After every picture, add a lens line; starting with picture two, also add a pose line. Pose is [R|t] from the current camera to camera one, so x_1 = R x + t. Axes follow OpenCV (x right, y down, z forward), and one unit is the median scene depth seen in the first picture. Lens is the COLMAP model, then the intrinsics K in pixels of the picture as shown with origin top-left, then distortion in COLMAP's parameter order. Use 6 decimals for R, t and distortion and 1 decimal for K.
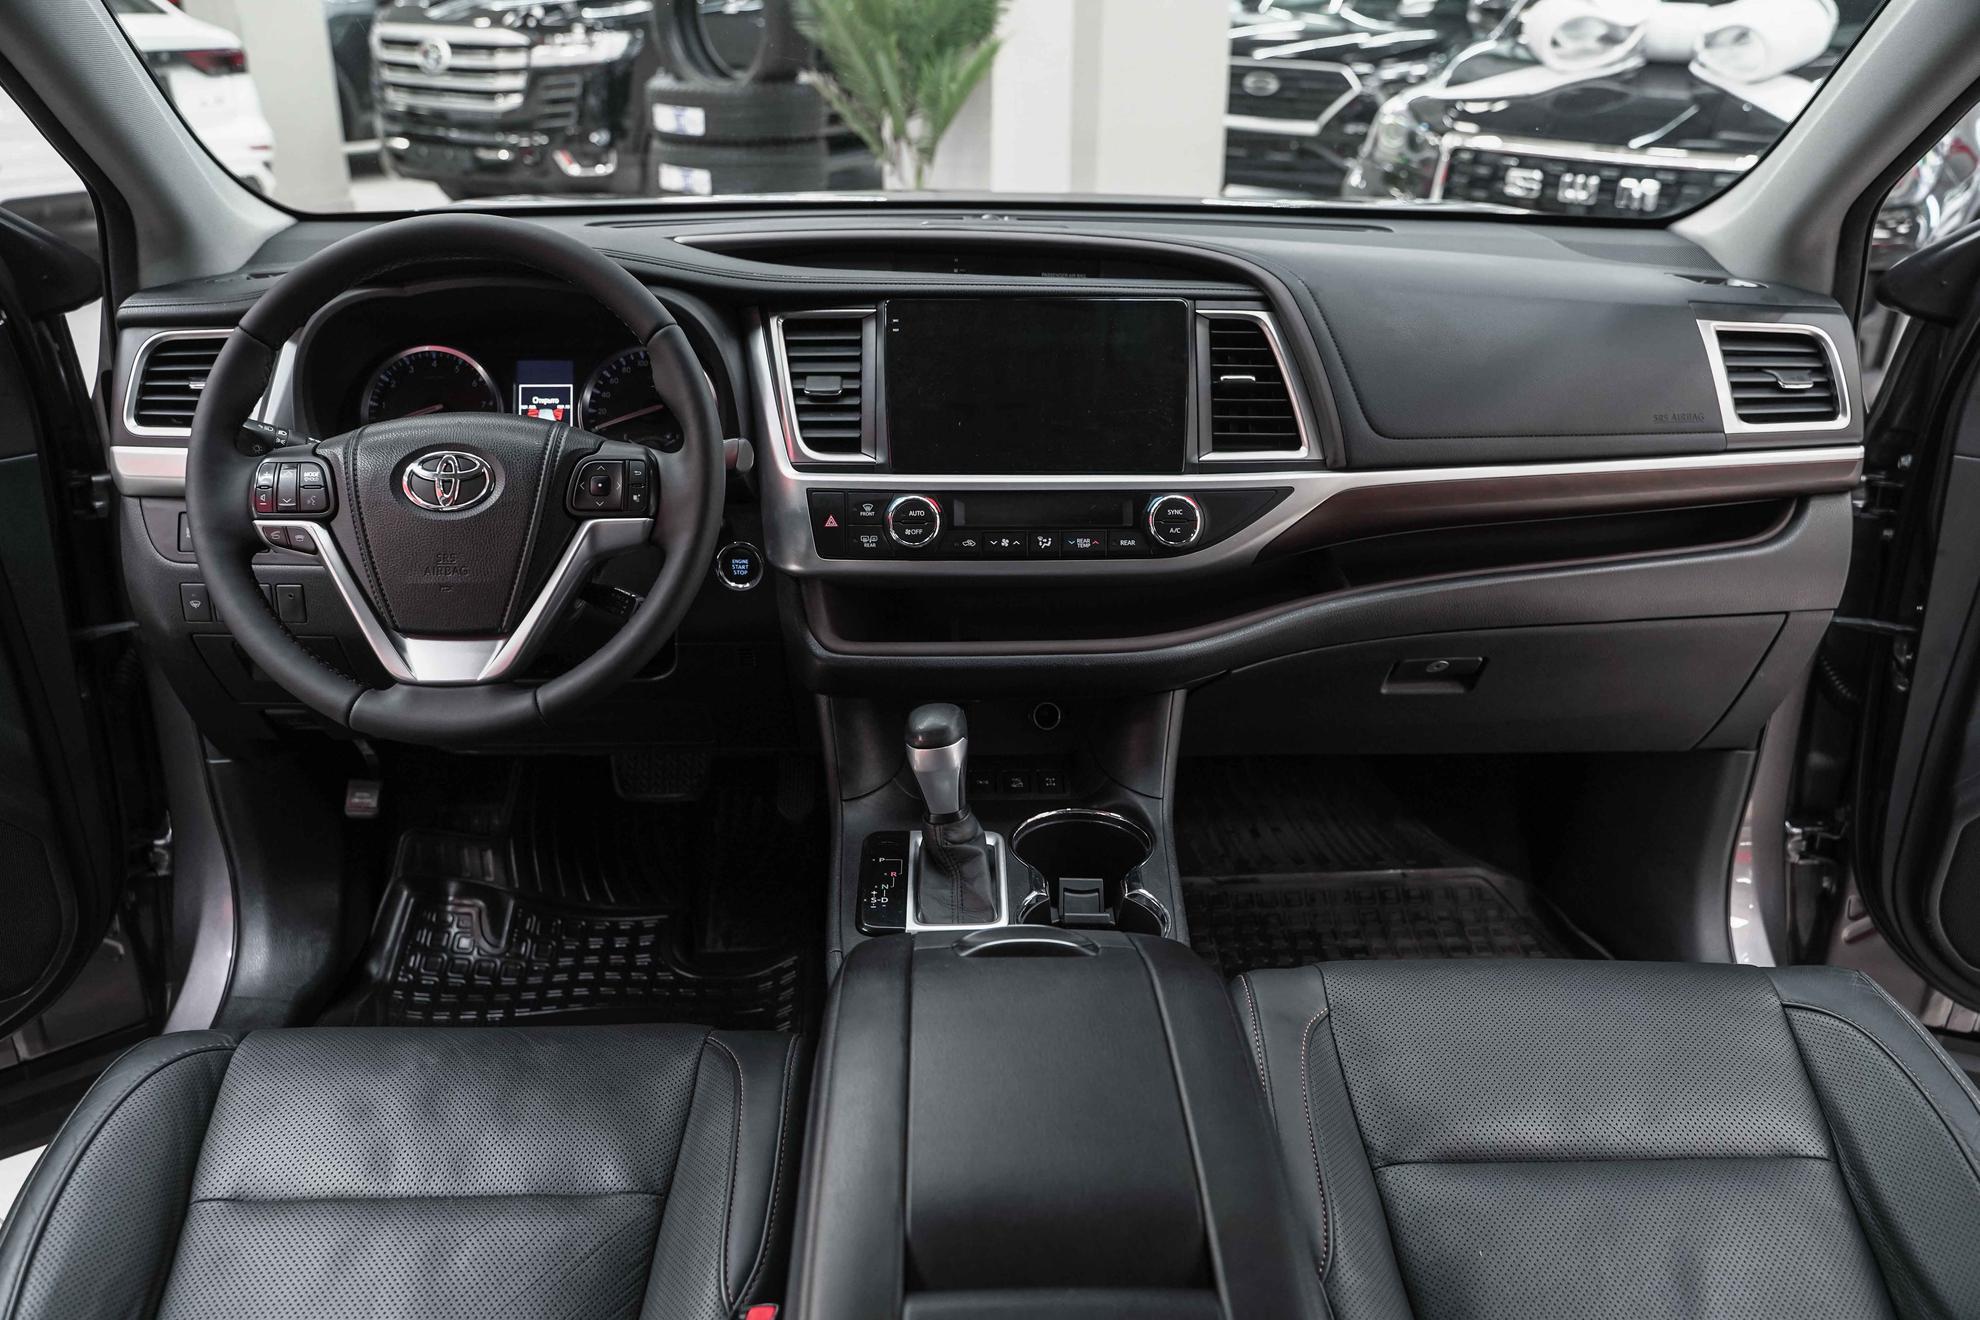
lens RADIAL K [[1580.6, 0, 1002.5], [0, 1580.6, 666.9], [0, 0, 1]] dist [-0.007205, -0.003843]
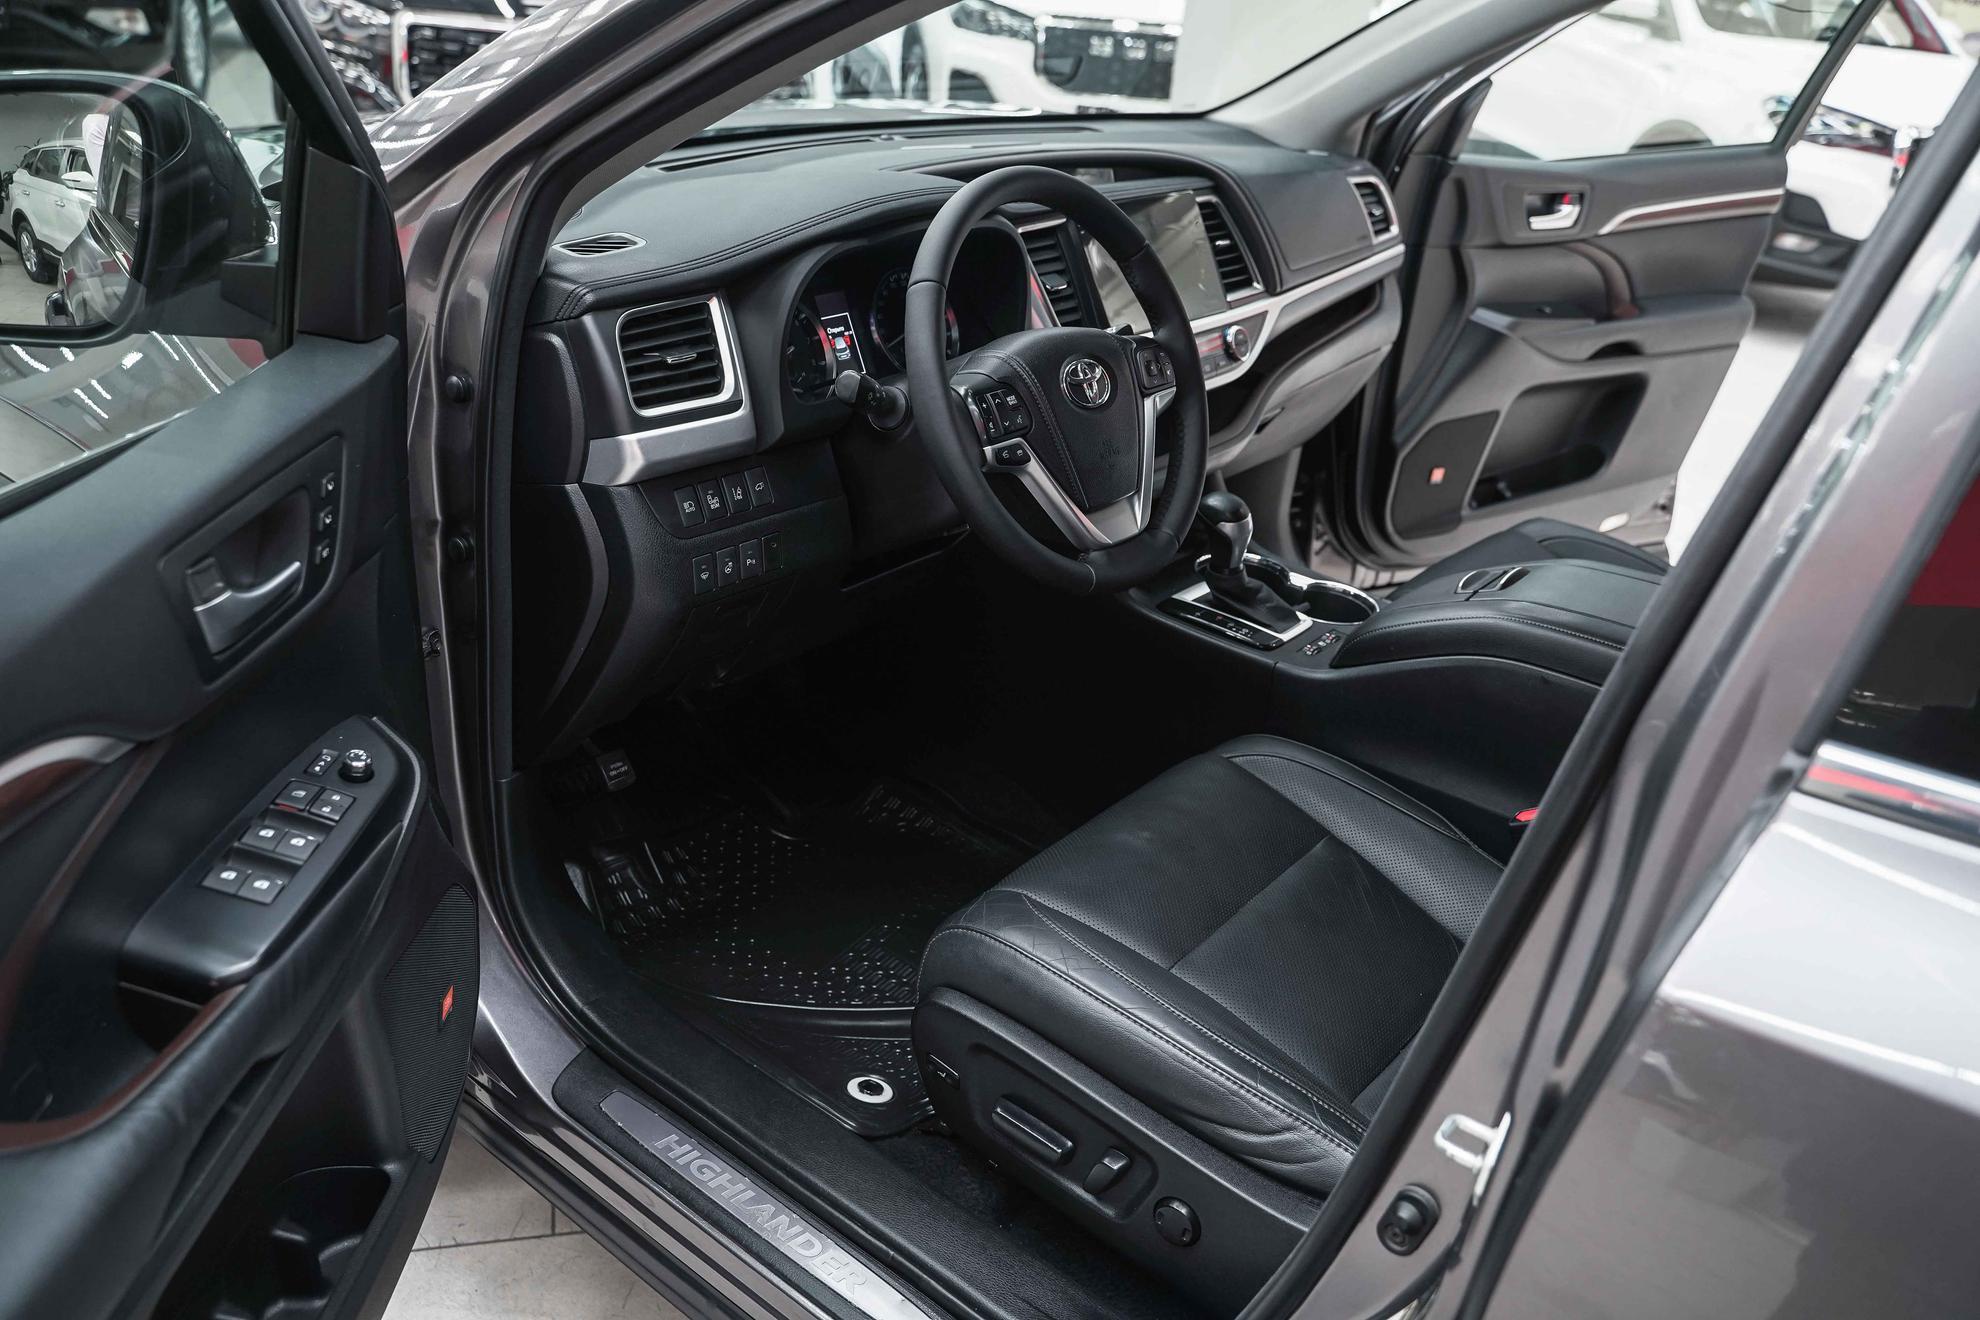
lens RADIAL K [[1609.0, 0, 997.2], [0, 1609.0, 618.9], [0, 0, 1]] dist [0.000180, 0.001076]
pose [[0.630070, -0.275568, 0.725999, -1.155128], [0.234490, 0.958790, 0.160423, -0.135302], [-0.740288, 0.069162, 0.668723, 0.179540]]
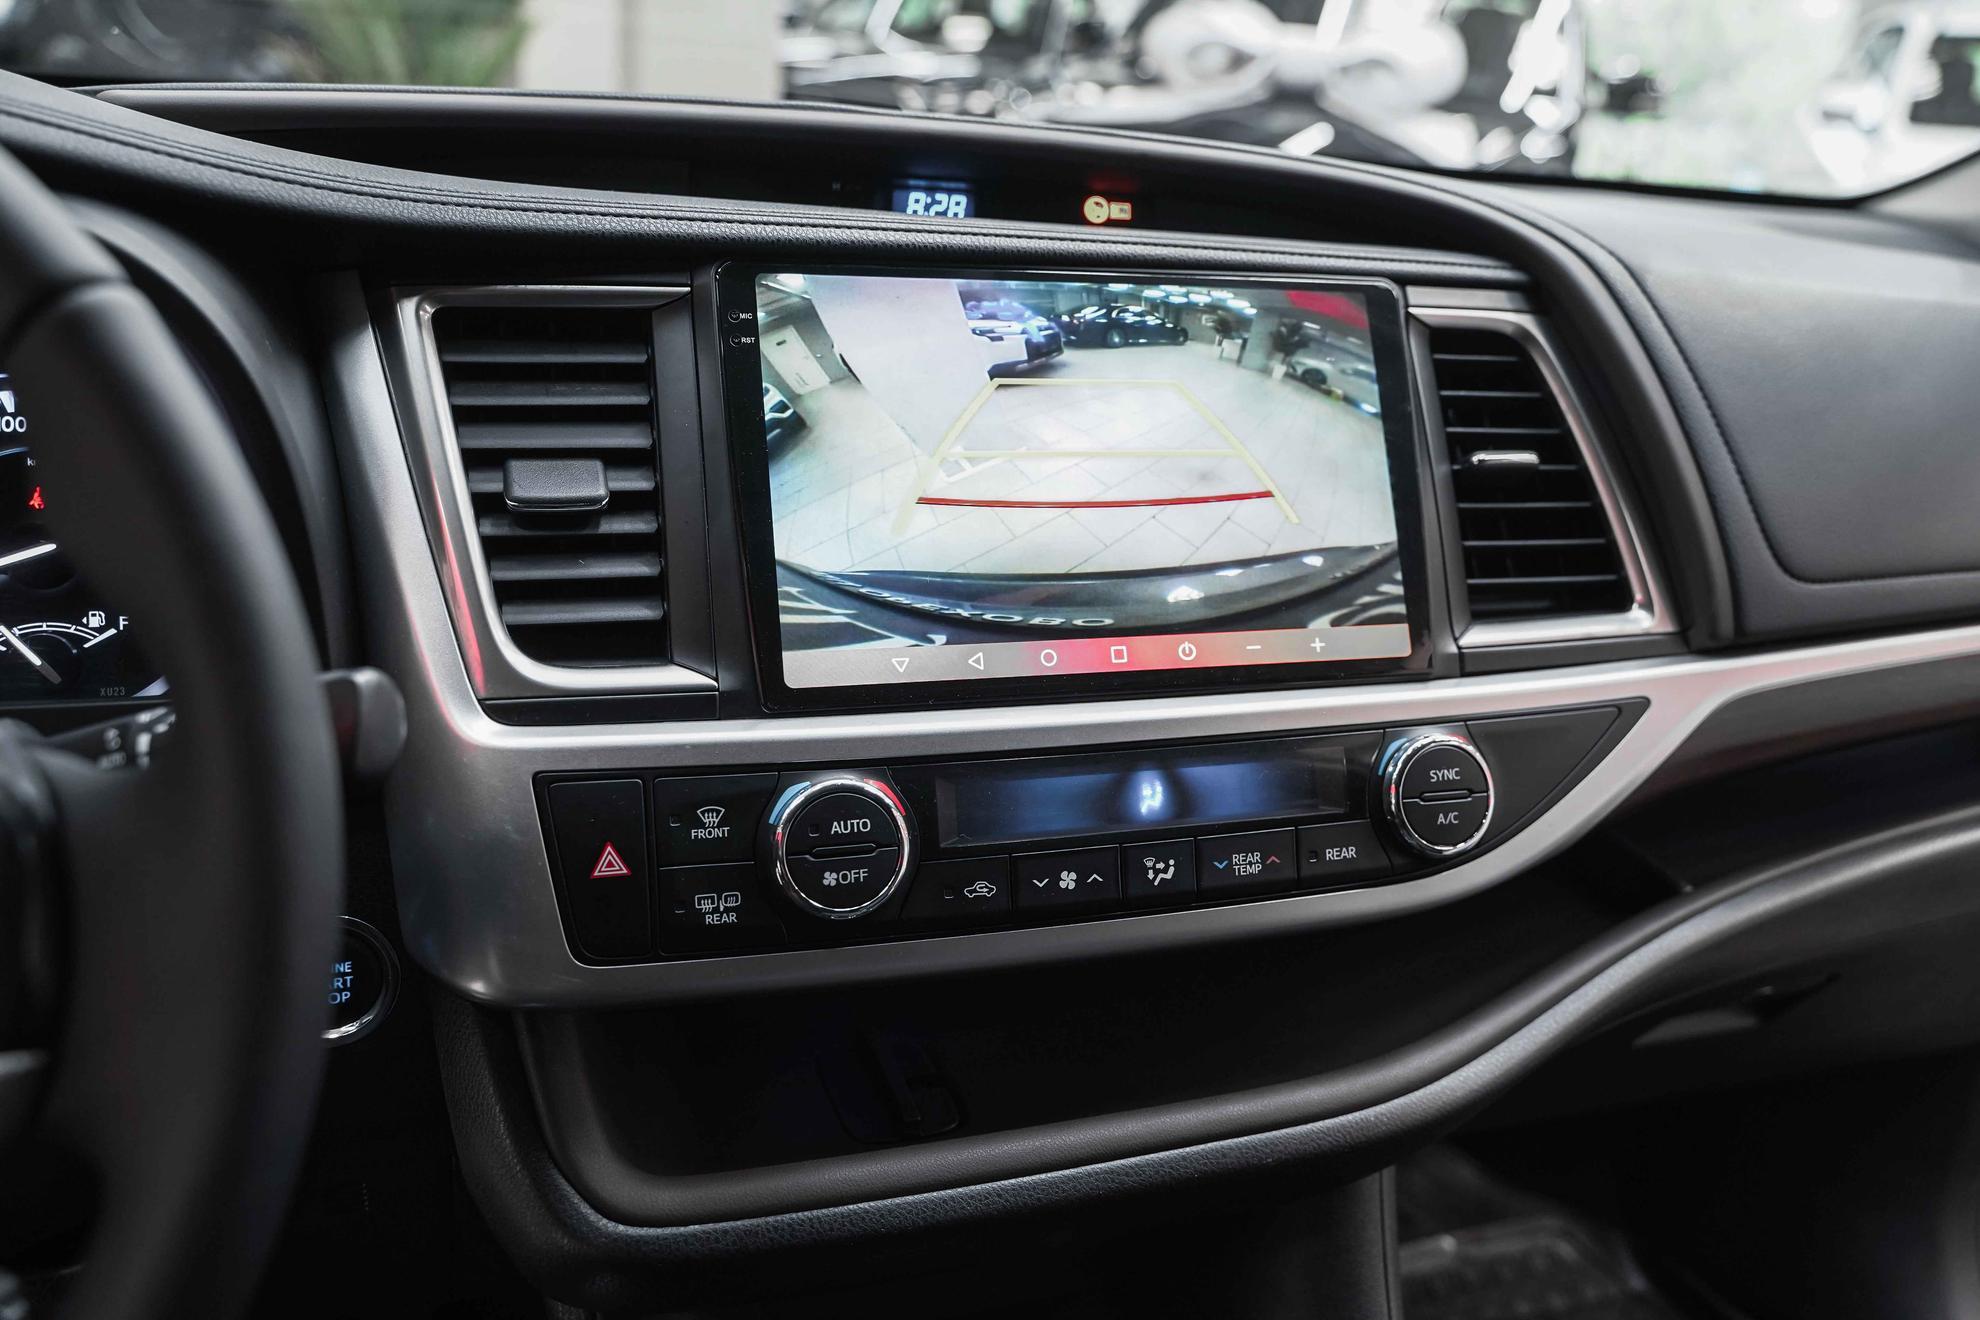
lens RADIAL K [[1609.0, 0, 997.2], [0, 1609.0, 618.9], [0, 0, 1]] dist [0.000180, 0.001076]
pose [[0.953661, -0.035509, 0.298780, -0.128258], [0.053844, 0.997123, -0.053359, -0.119677], [-0.296026, 0.066974, 0.952829, 0.605508]]
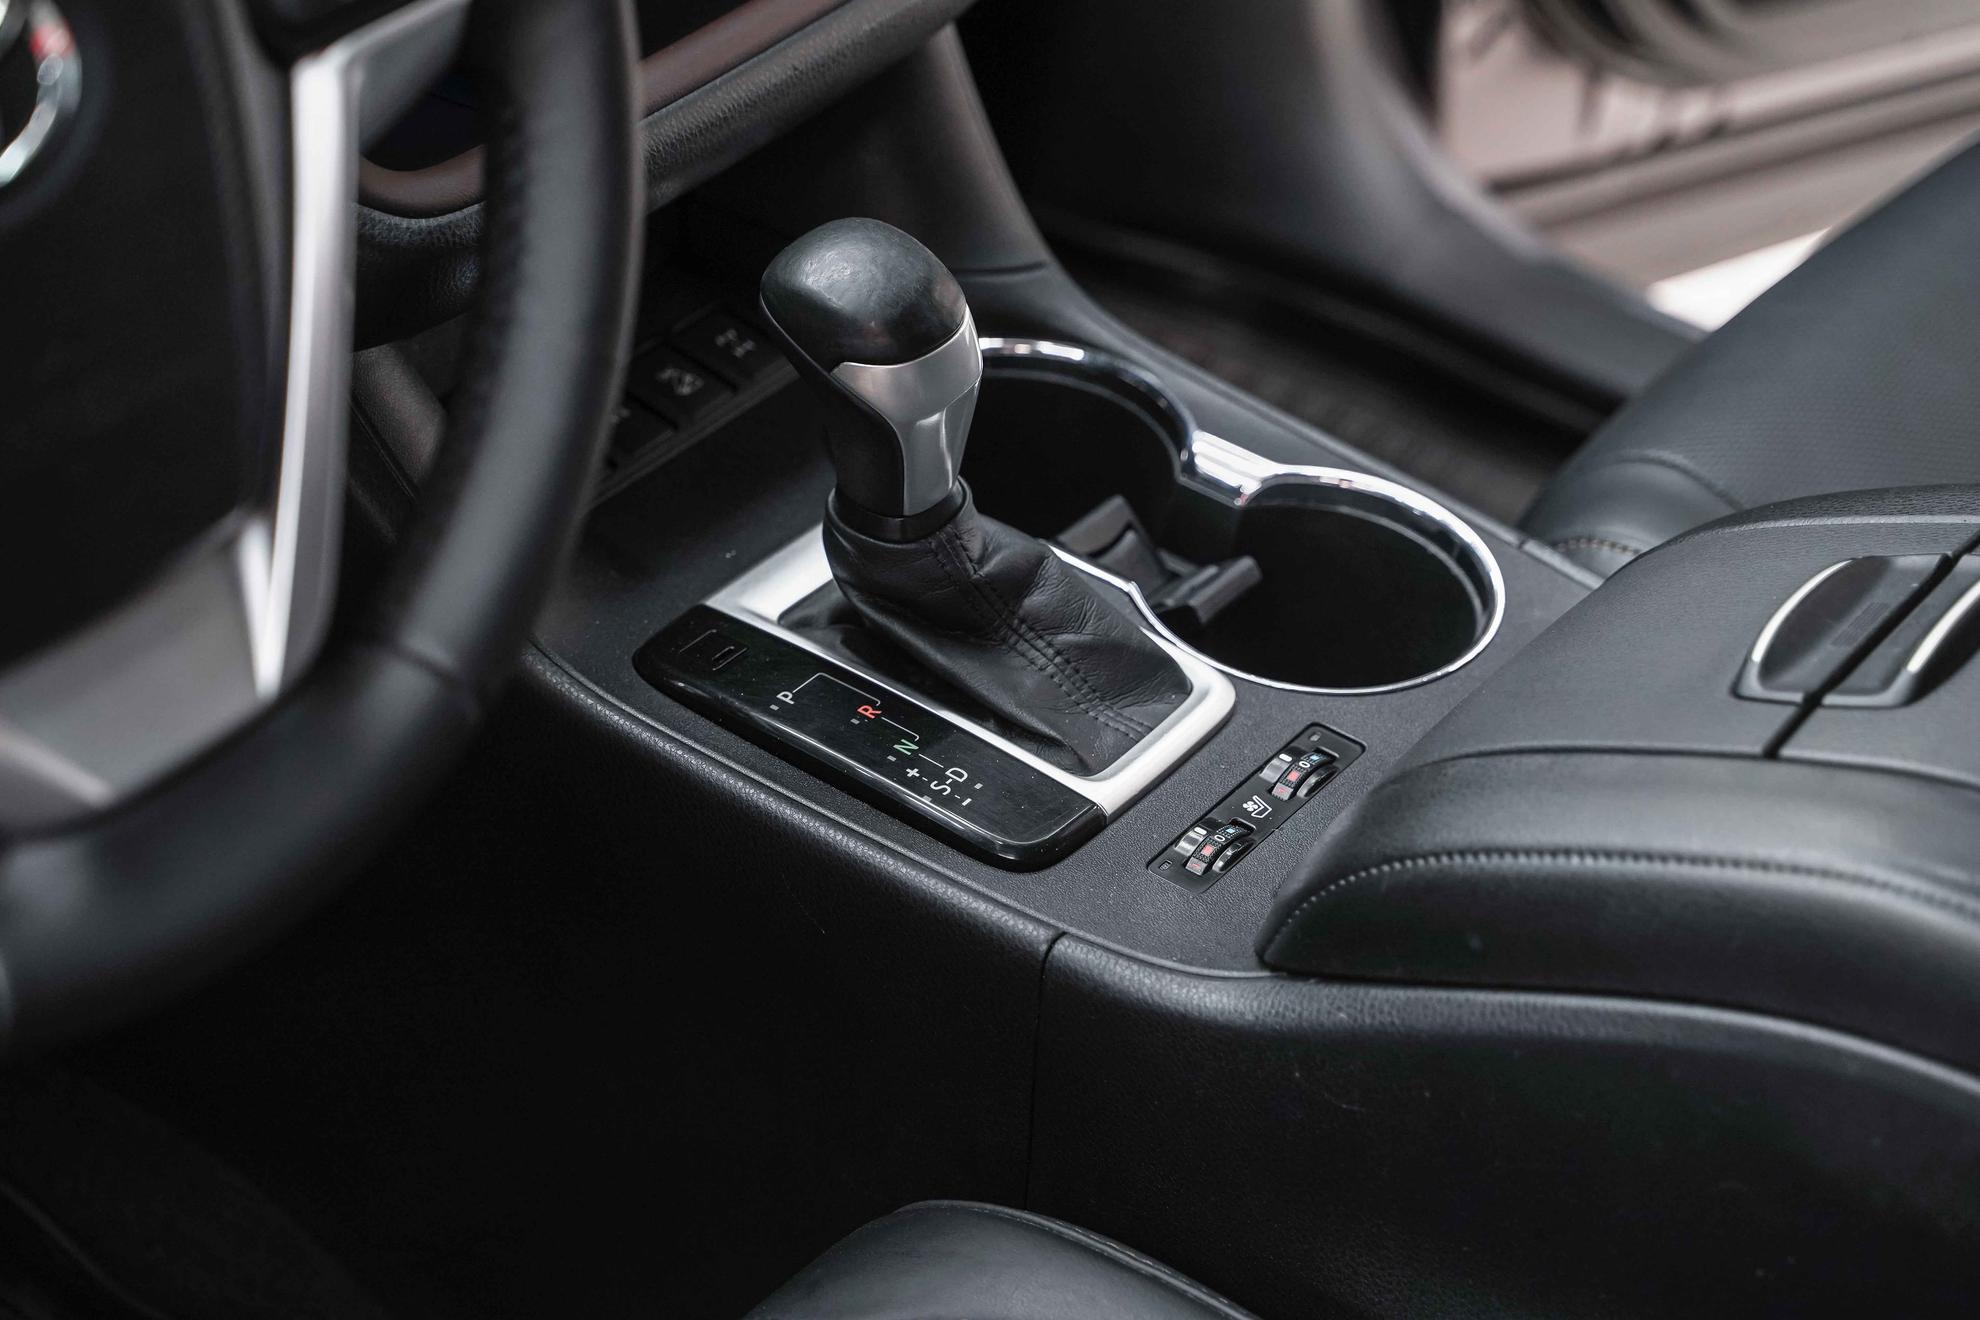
lens RADIAL K [[3914.4, 0, 994.4], [0, 3914.4, 797.7], [0, 0, 1]] dist [-0.006439, -0.027676]
pose [[0.610615, -0.458254, 0.645873, -0.607625], [0.247181, 0.885112, 0.394308, -0.189692], [-0.752363, -0.081123, 0.653734, 0.359083]]
